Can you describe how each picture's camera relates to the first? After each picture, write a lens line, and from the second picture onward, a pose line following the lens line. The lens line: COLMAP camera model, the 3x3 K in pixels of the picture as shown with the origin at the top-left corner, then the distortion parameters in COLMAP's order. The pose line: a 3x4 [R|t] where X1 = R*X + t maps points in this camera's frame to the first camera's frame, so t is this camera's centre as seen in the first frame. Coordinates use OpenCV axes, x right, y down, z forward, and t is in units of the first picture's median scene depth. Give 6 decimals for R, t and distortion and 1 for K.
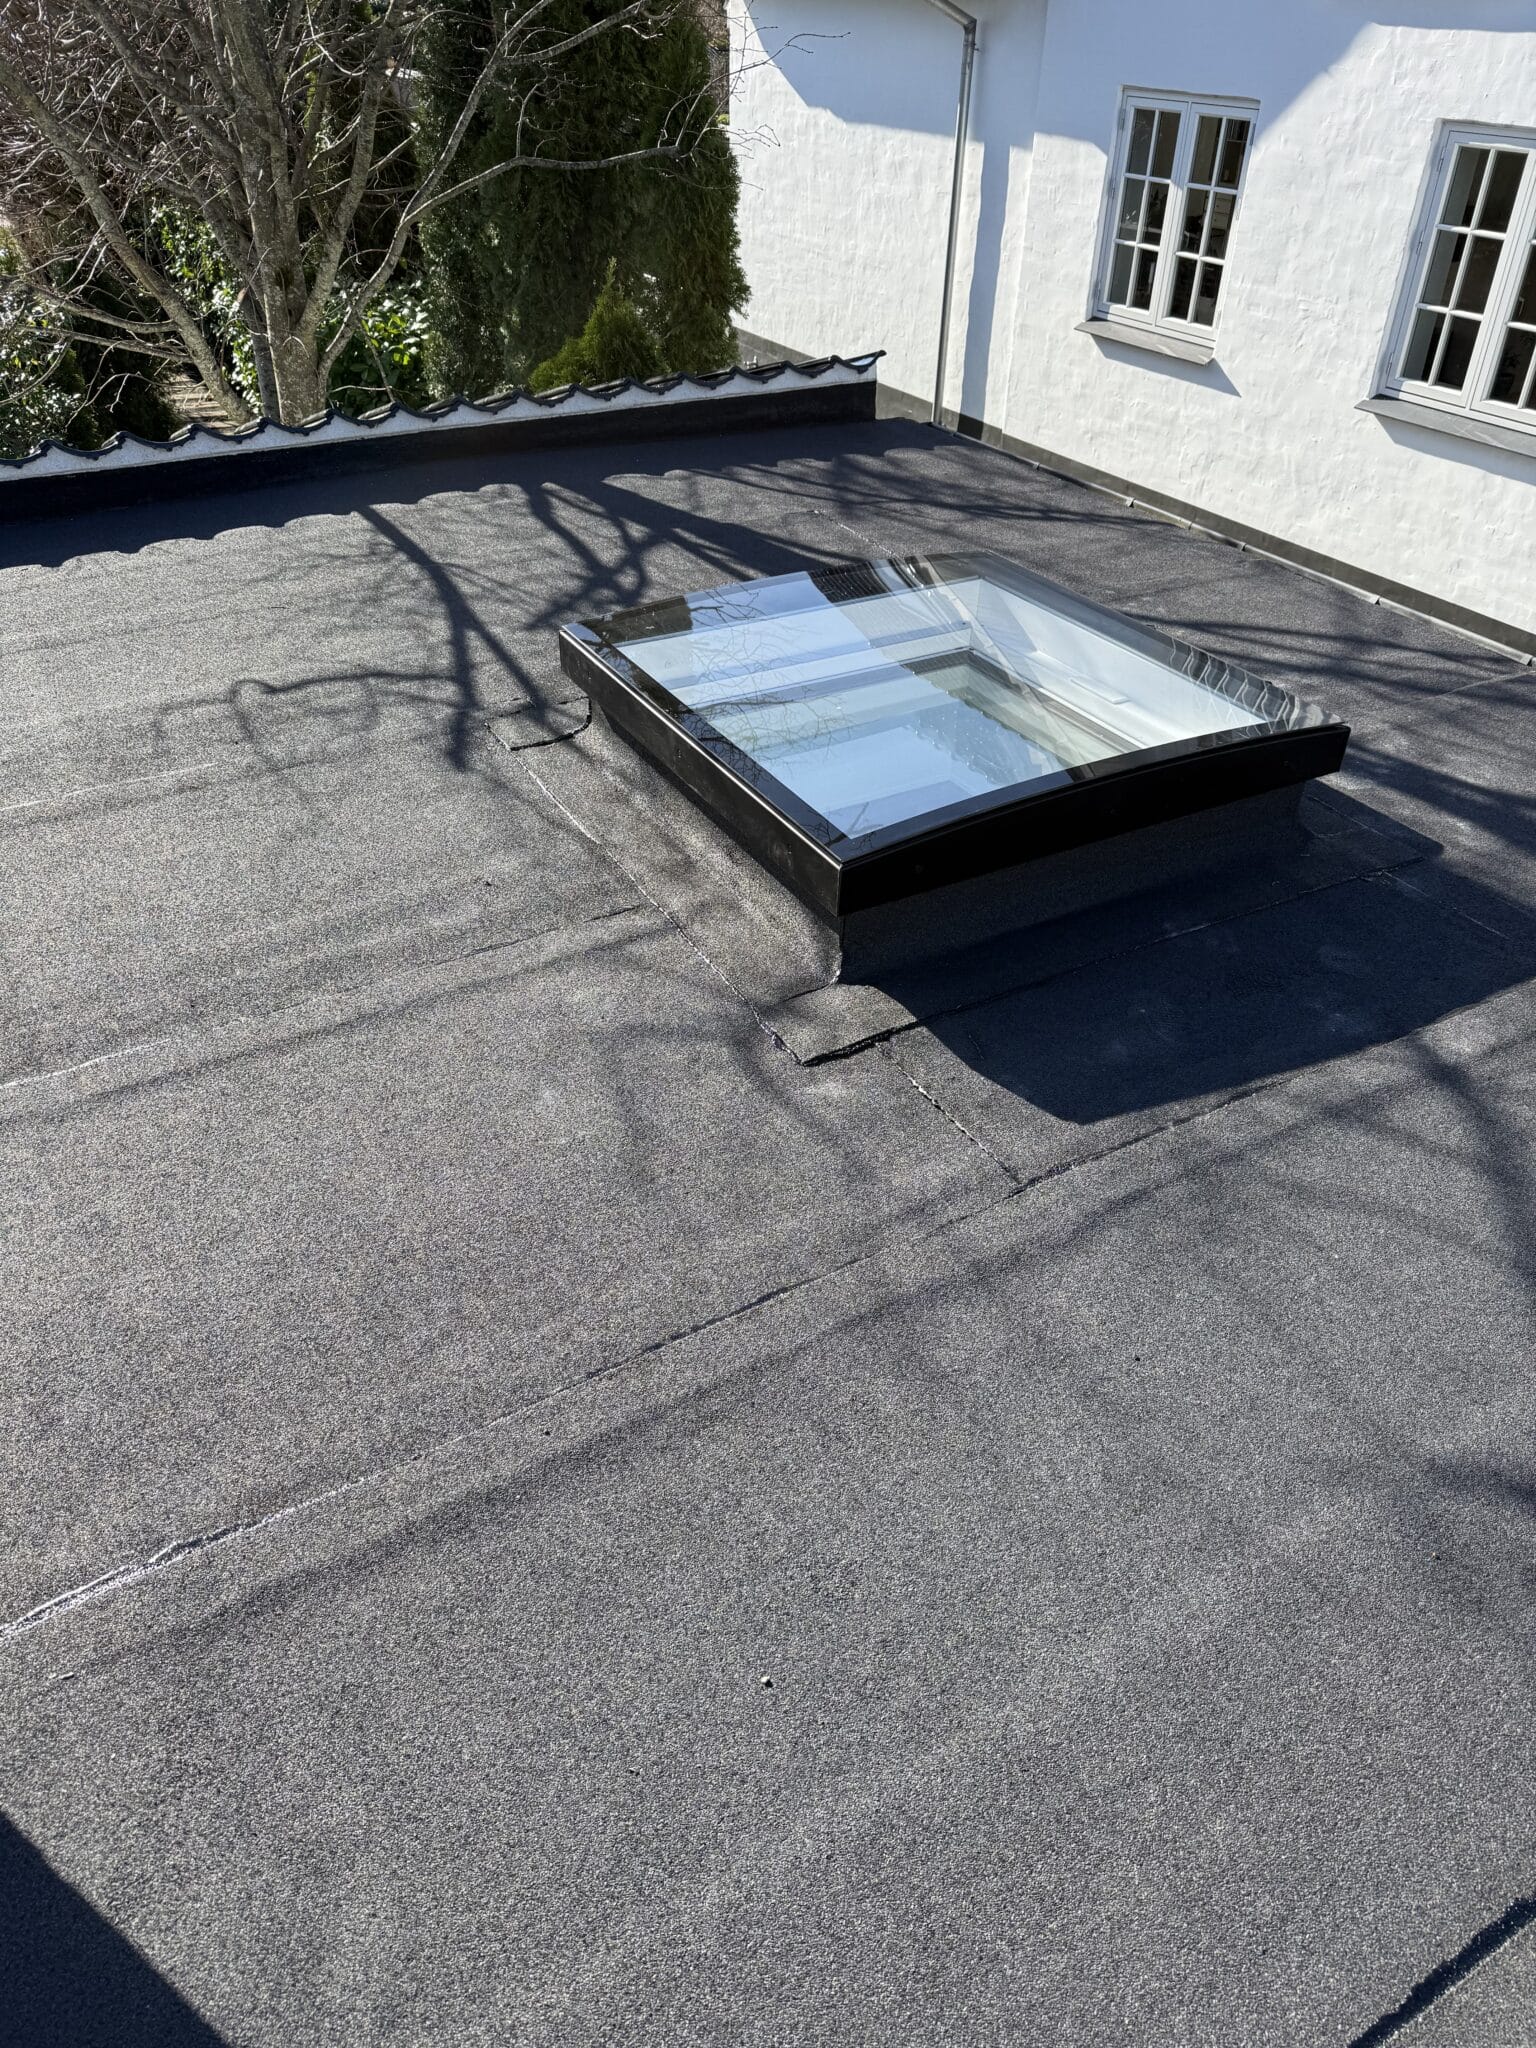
lens RADIAL K [[1435.7, 0, 763.1], [0, 1435.7, 1021.5], [0, 0, 1]] dist [0.126868, -0.259951]
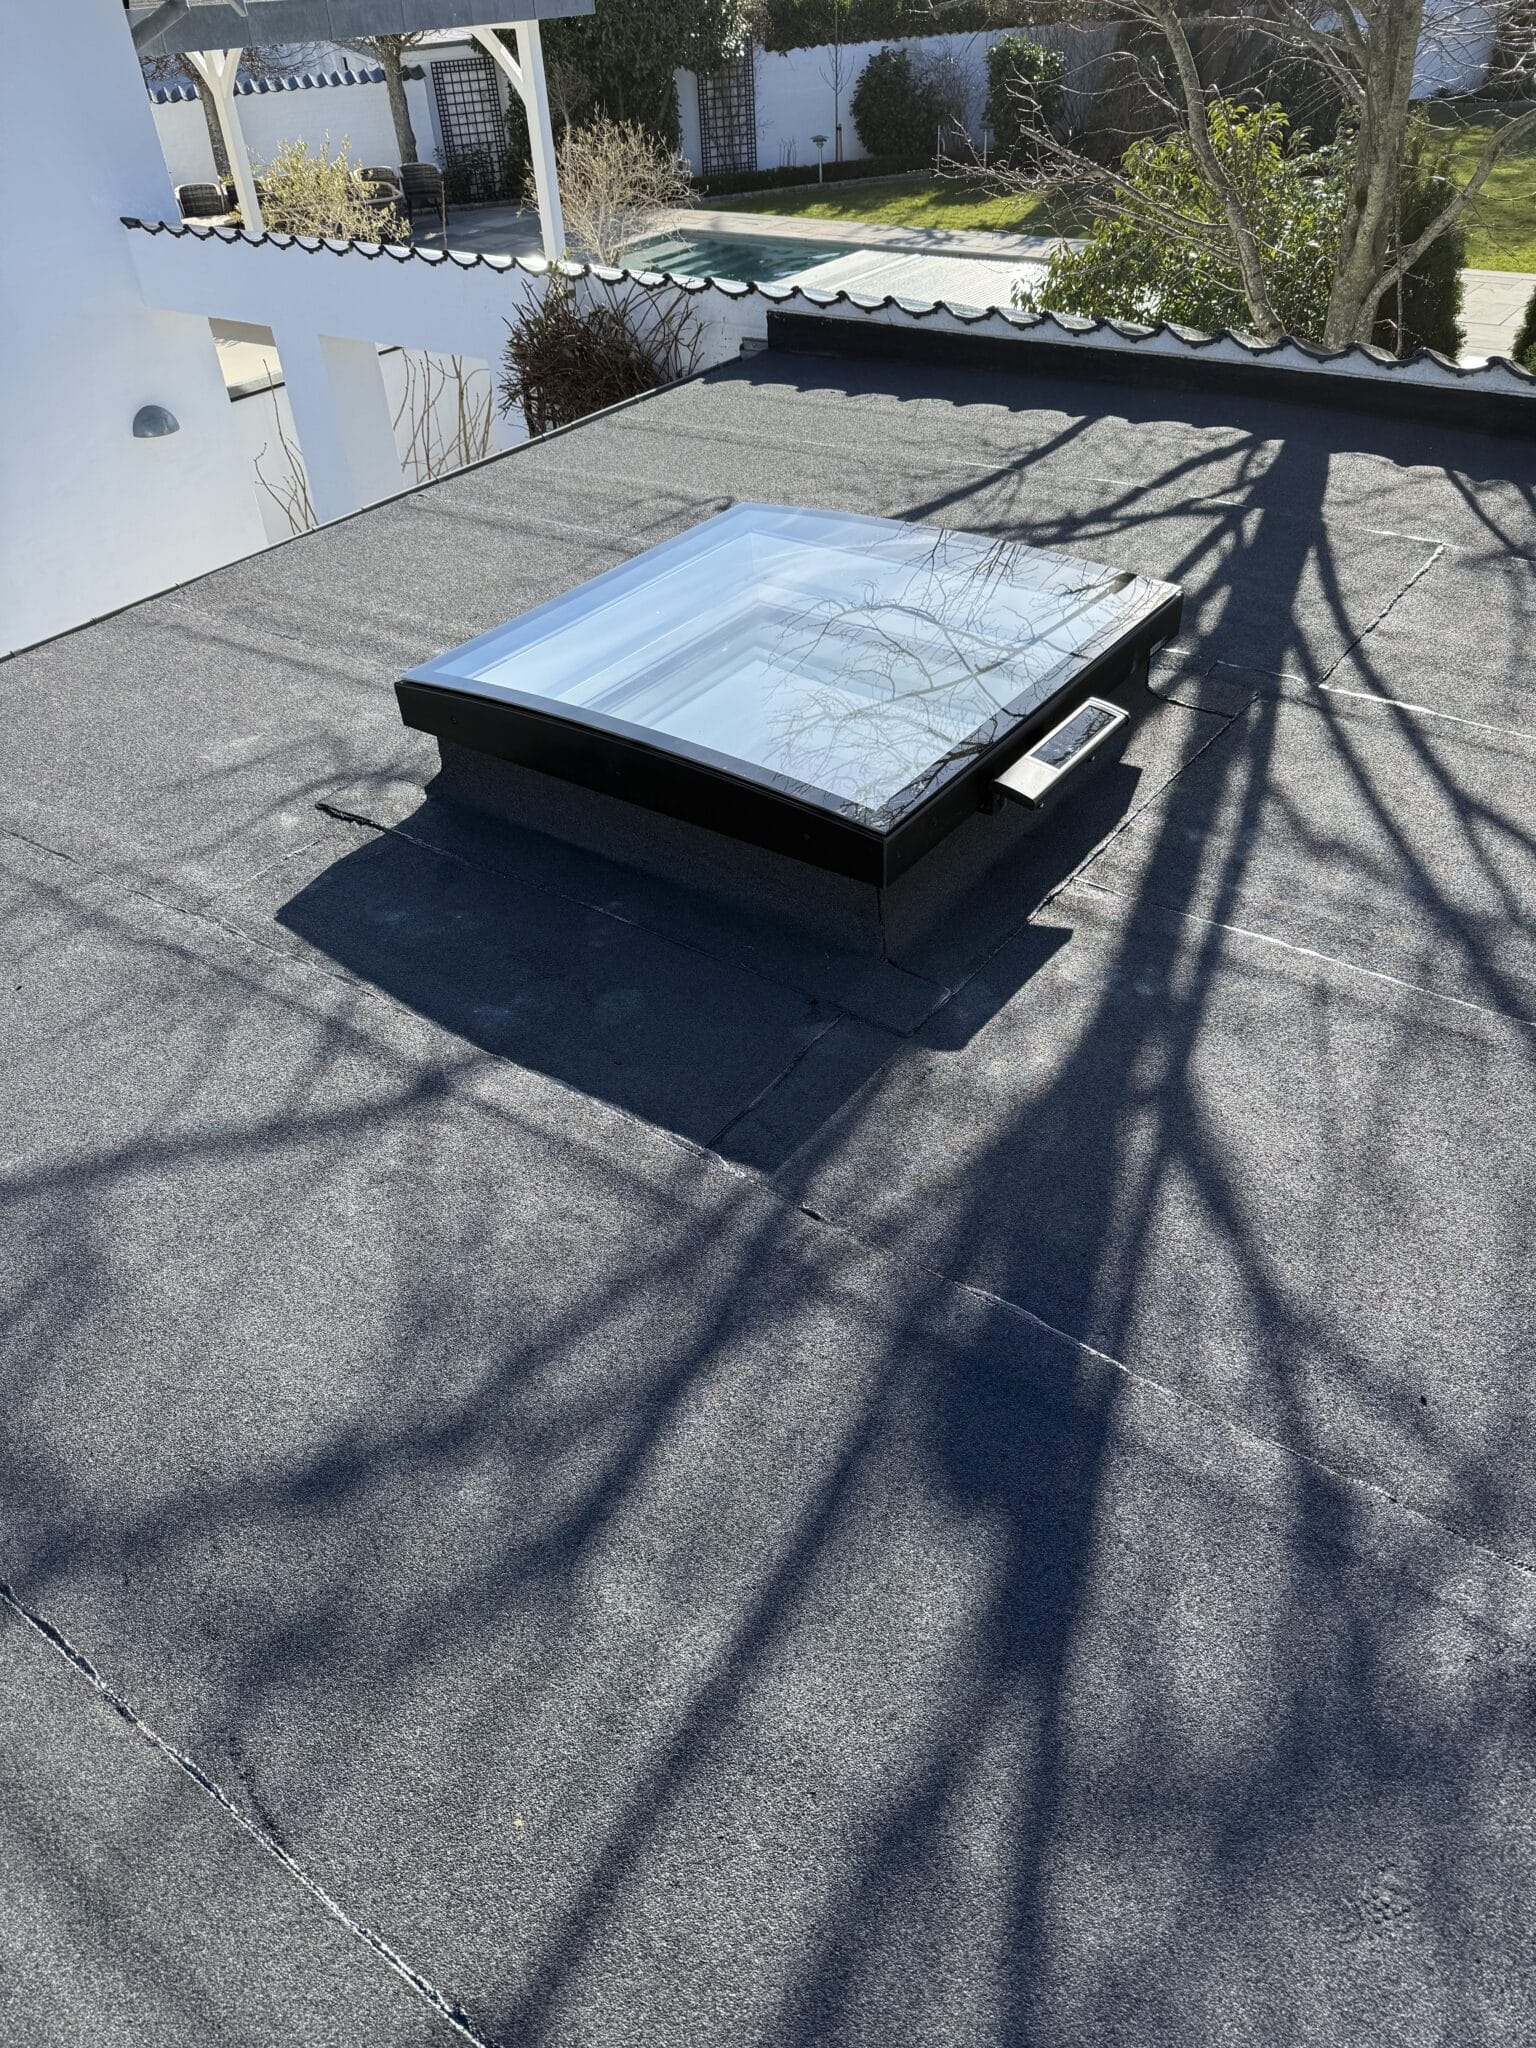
lens RADIAL K [[1435.7, 0, 763.1], [0, 1435.7, 1021.5], [0, 0, 1]] dist [0.126868, -0.259951]
pose [[0.415274, 0.530628, -0.738906, 0.706805], [-0.485987, 0.816038, 0.312888, -0.231759], [0.769002, 0.229165, 0.596757, 0.320718]]
